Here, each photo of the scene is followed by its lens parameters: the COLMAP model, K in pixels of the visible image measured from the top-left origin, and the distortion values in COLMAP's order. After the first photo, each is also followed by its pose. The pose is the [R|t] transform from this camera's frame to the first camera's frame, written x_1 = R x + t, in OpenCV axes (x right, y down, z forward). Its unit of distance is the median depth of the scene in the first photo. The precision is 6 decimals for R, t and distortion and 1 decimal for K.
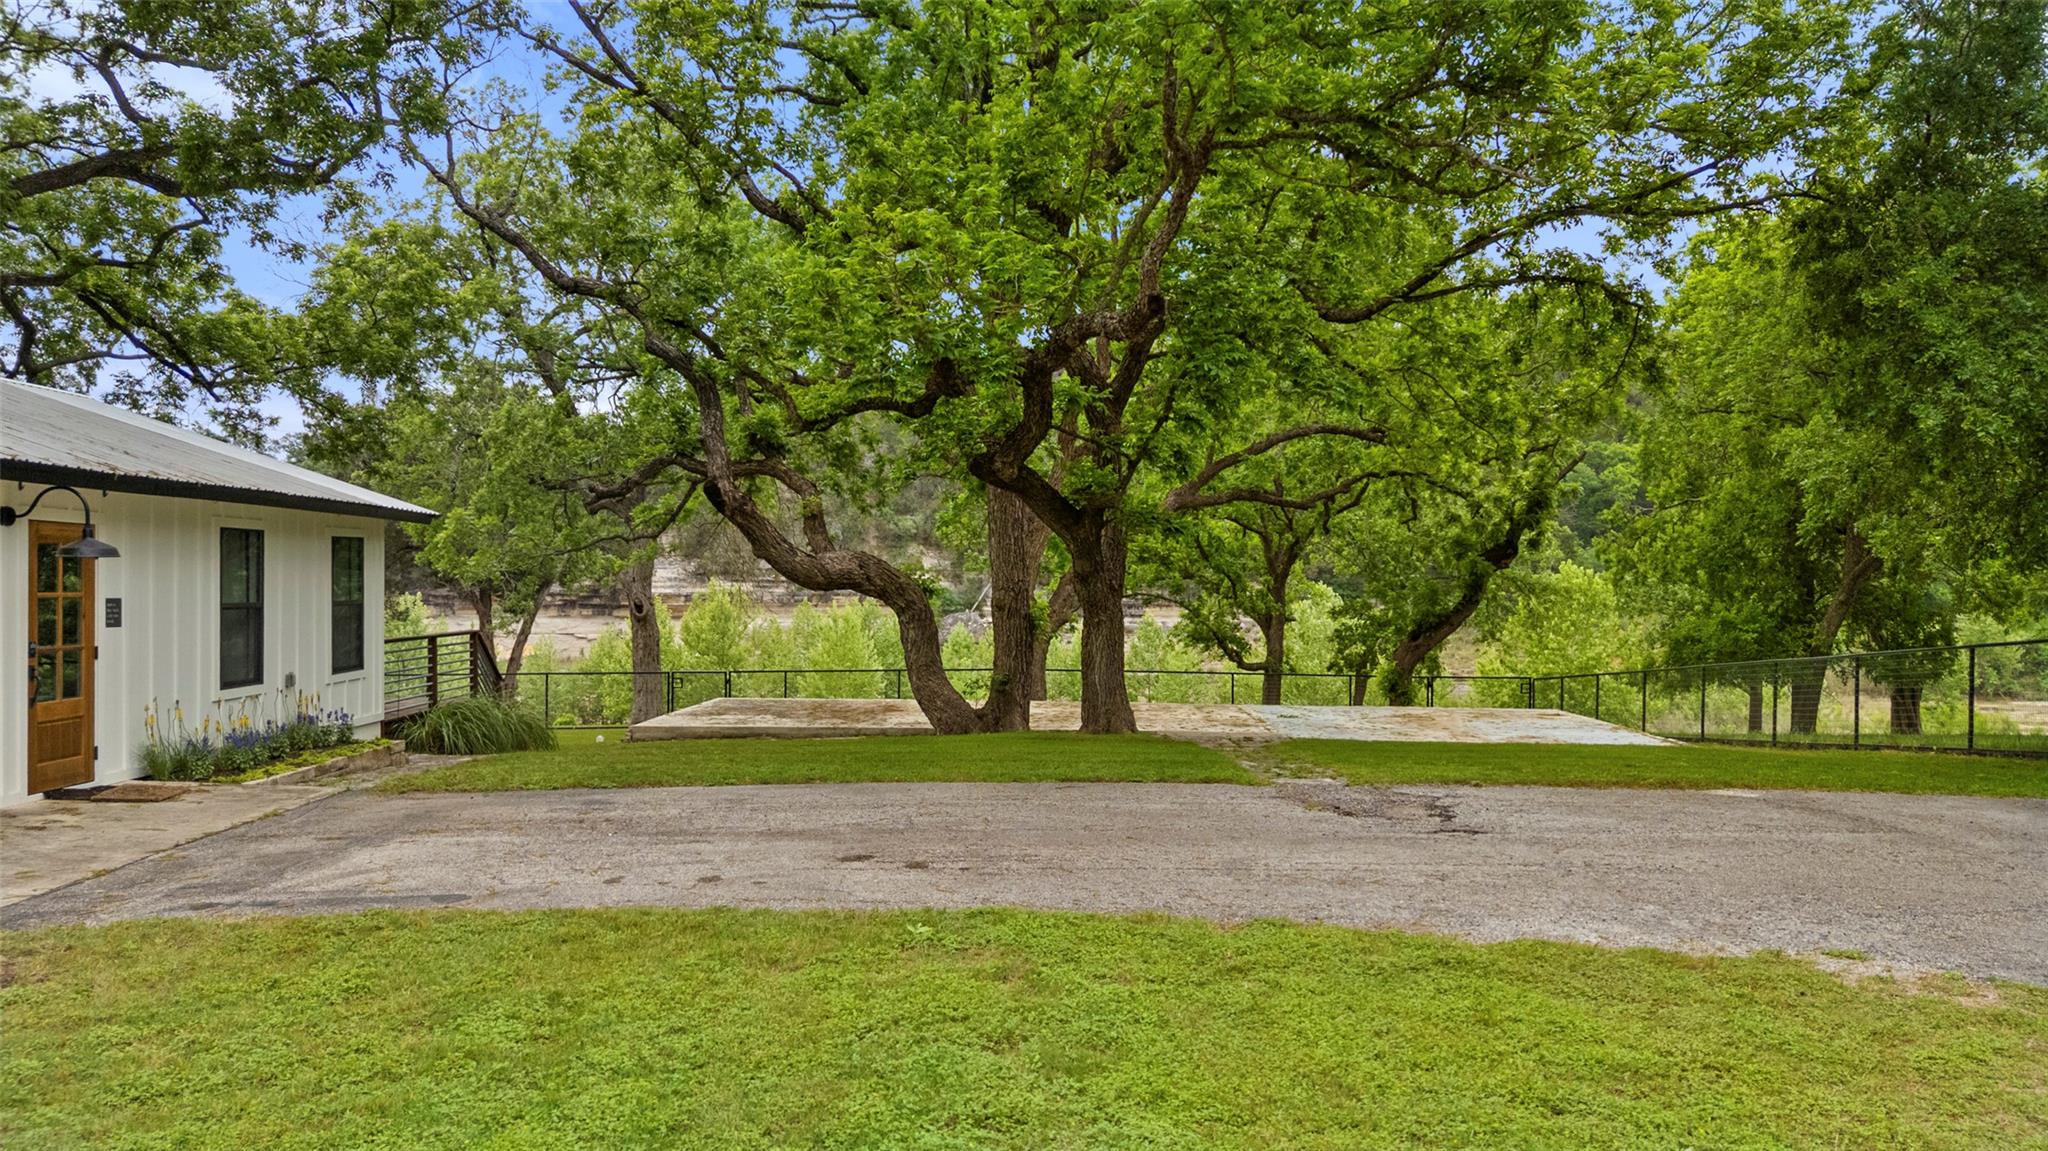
lens RADIAL K [[1493.1, 0, 1024.0], [0, 1493.1, 575.5], [0, 0, 1]] dist [0.076494, -0.107003]
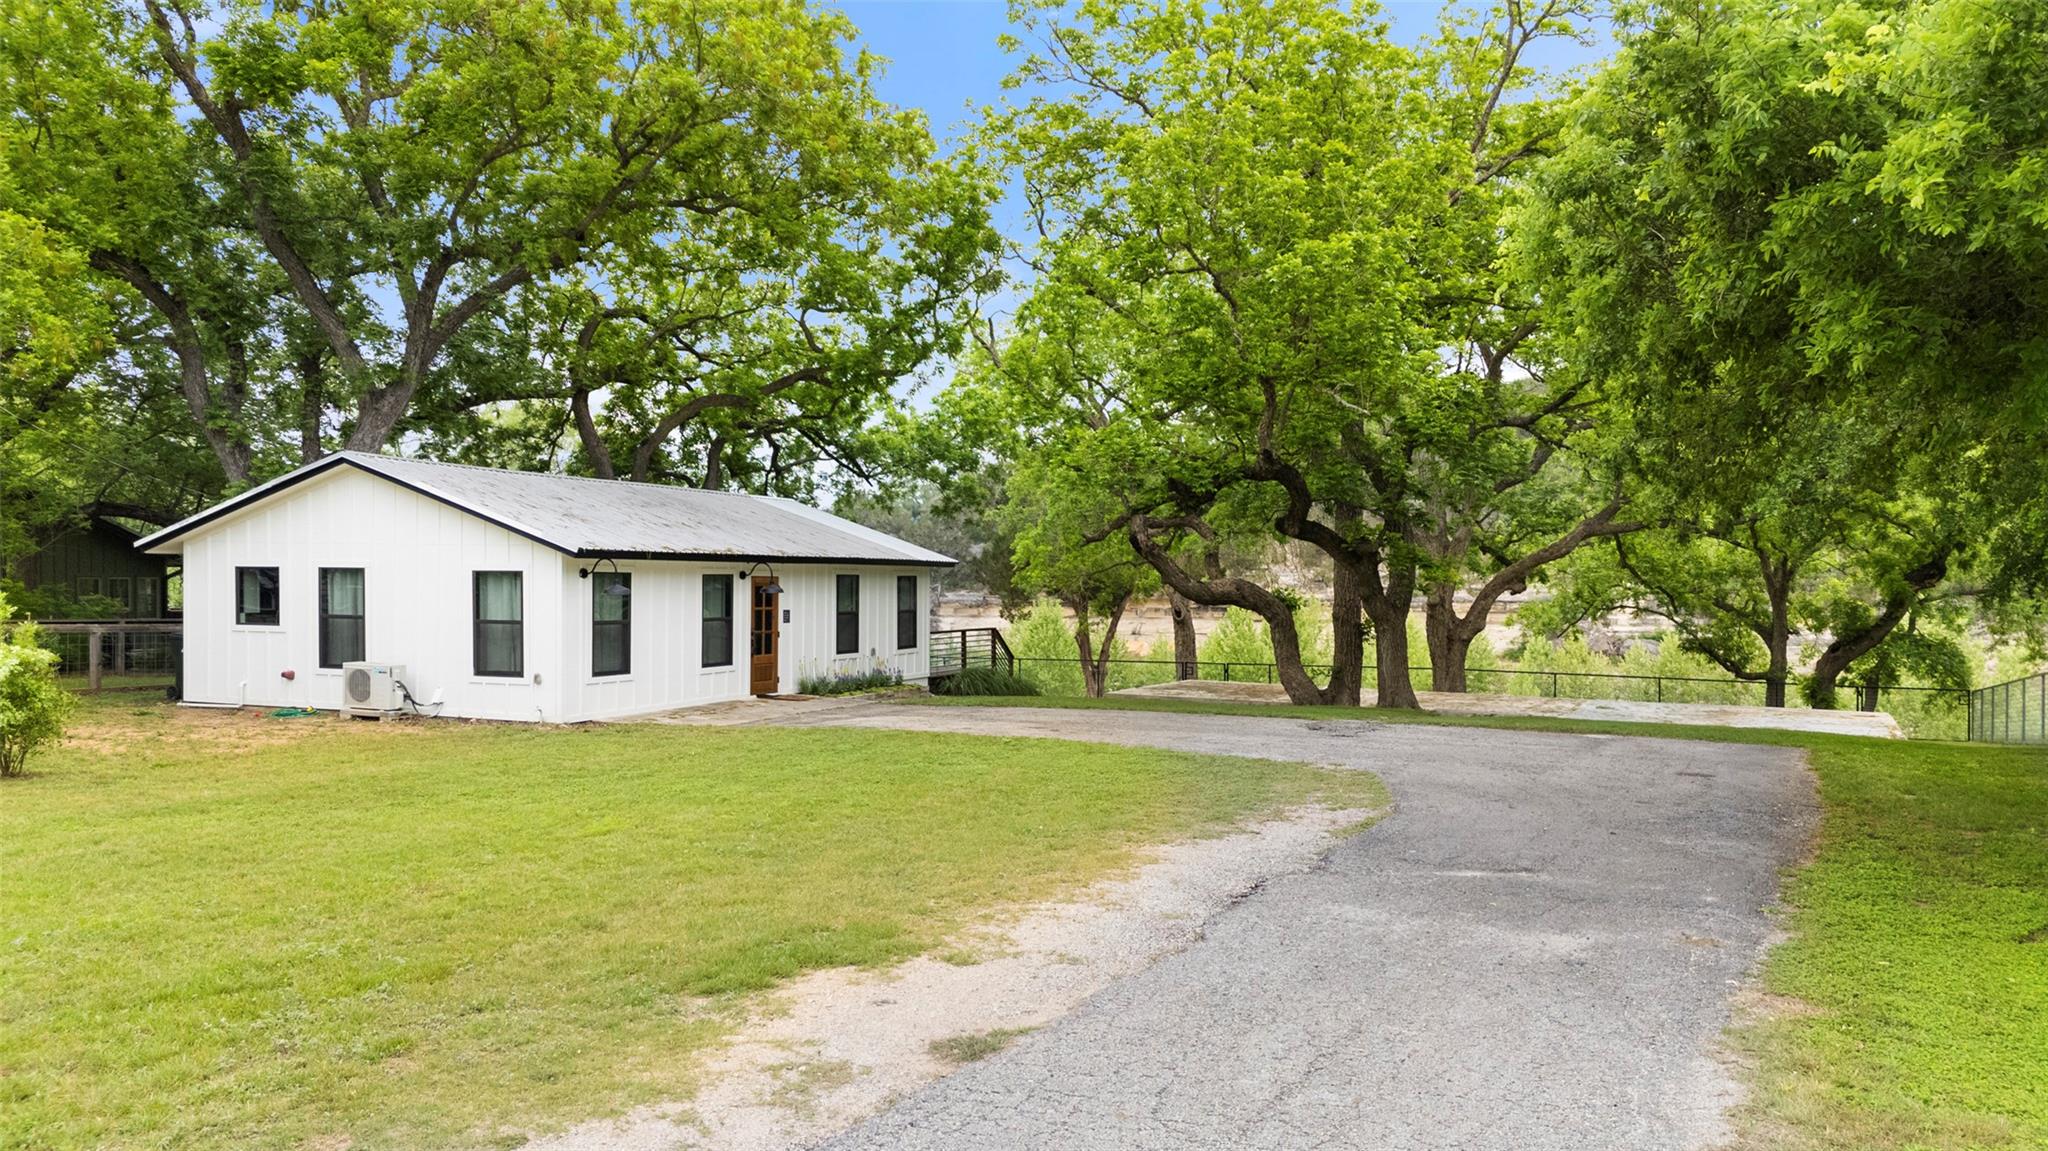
lens RADIAL K [[1484.3, 0, 1024.0], [0, 1484.3, 575.5], [0, 0, 1]] dist [0.073079, -0.059620]
pose [[0.903314, 0.002393, -0.428973, 0.350110], [-0.003238, 0.999994, -0.001241, -0.018253], [0.428967, 0.002510, 0.903317, -0.440652]]
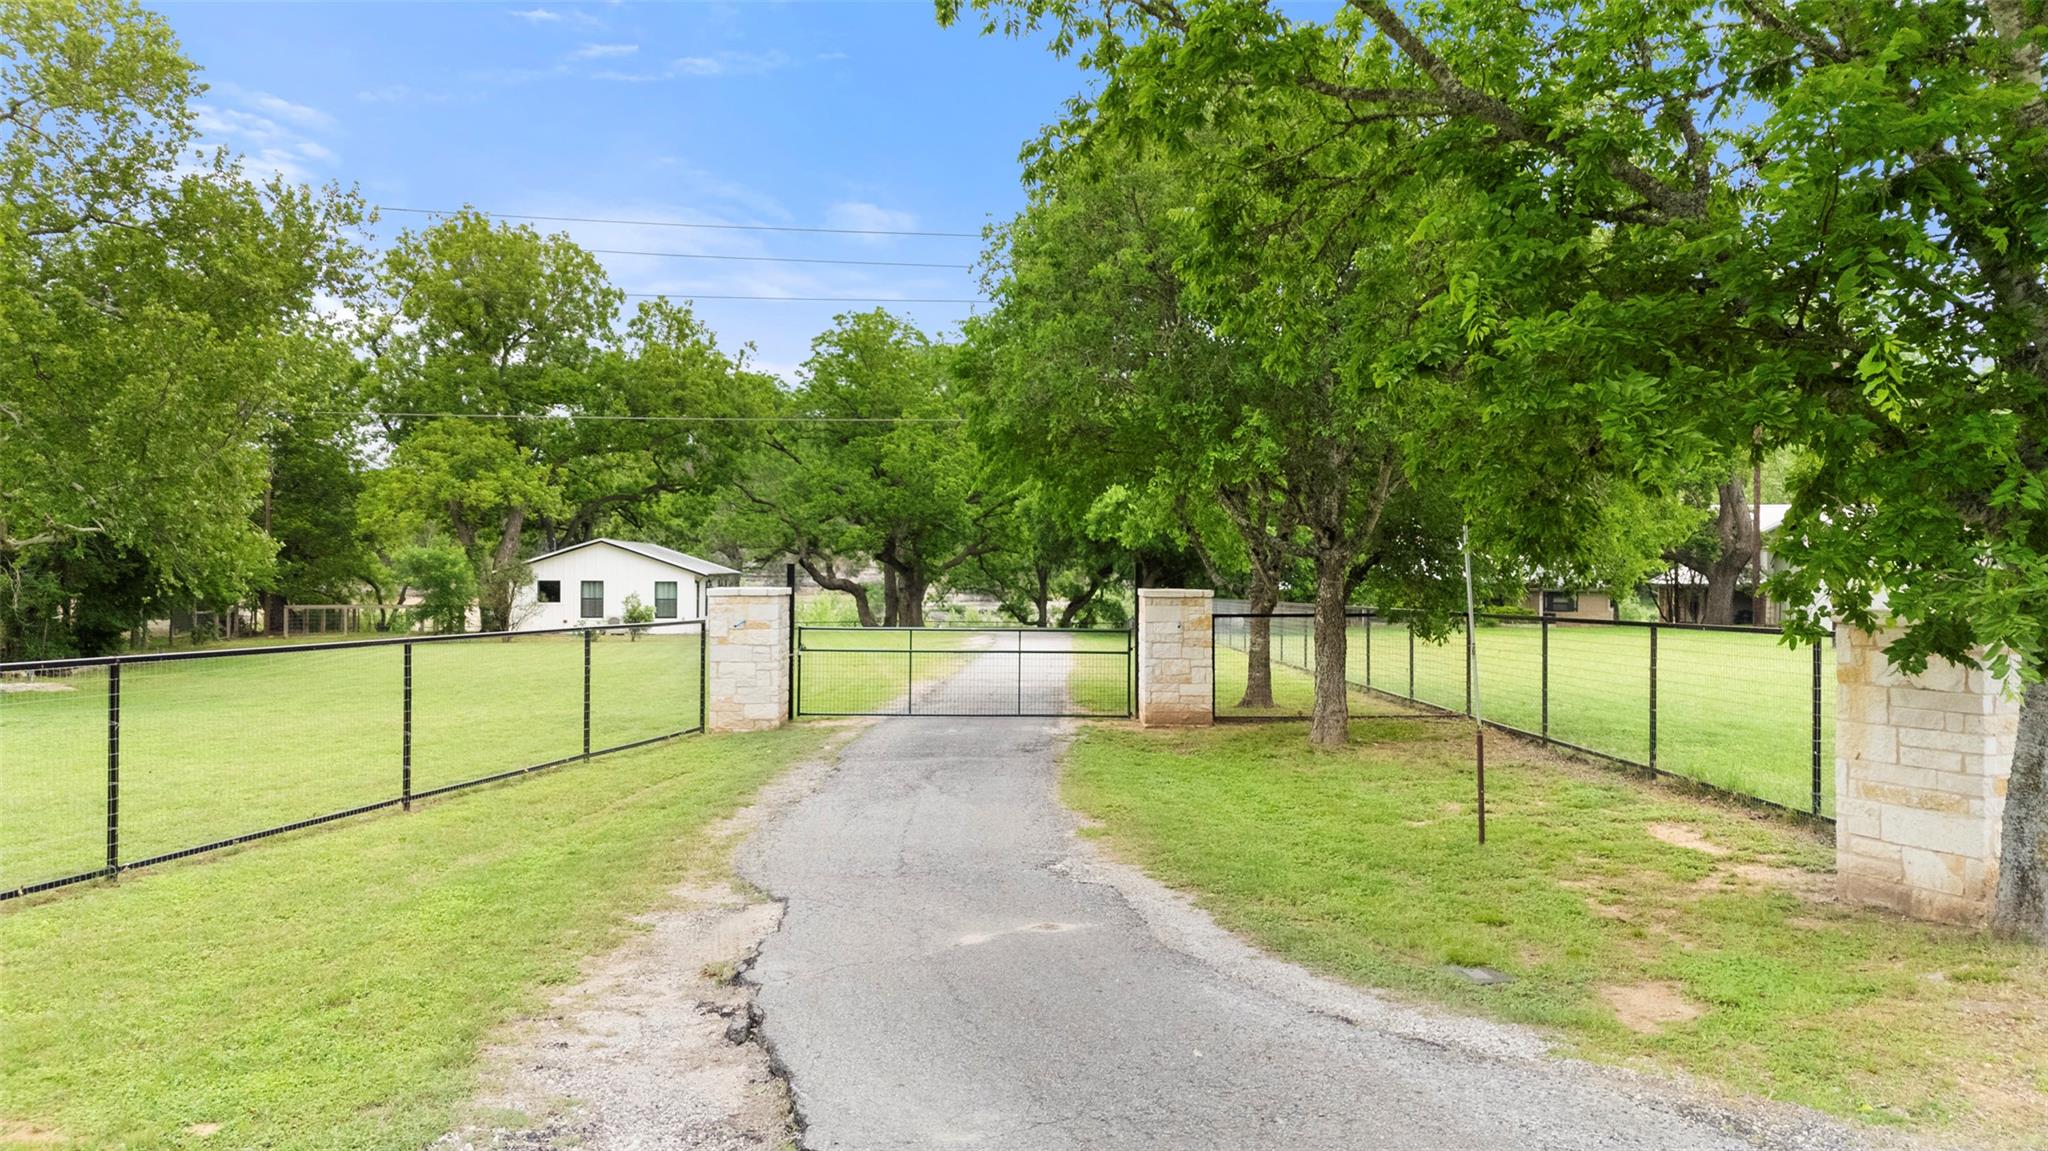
lens RADIAL K [[1484.3, 0, 1024.0], [0, 1484.3, 575.5], [0, 0, 1]] dist [0.073079, -0.059620]
pose [[0.999454, -0.000580, 0.033040, 0.189960], [0.000224, 0.999942, 0.010803, -0.060446], [-0.033044, -0.010790, 0.999396, -2.422823]]
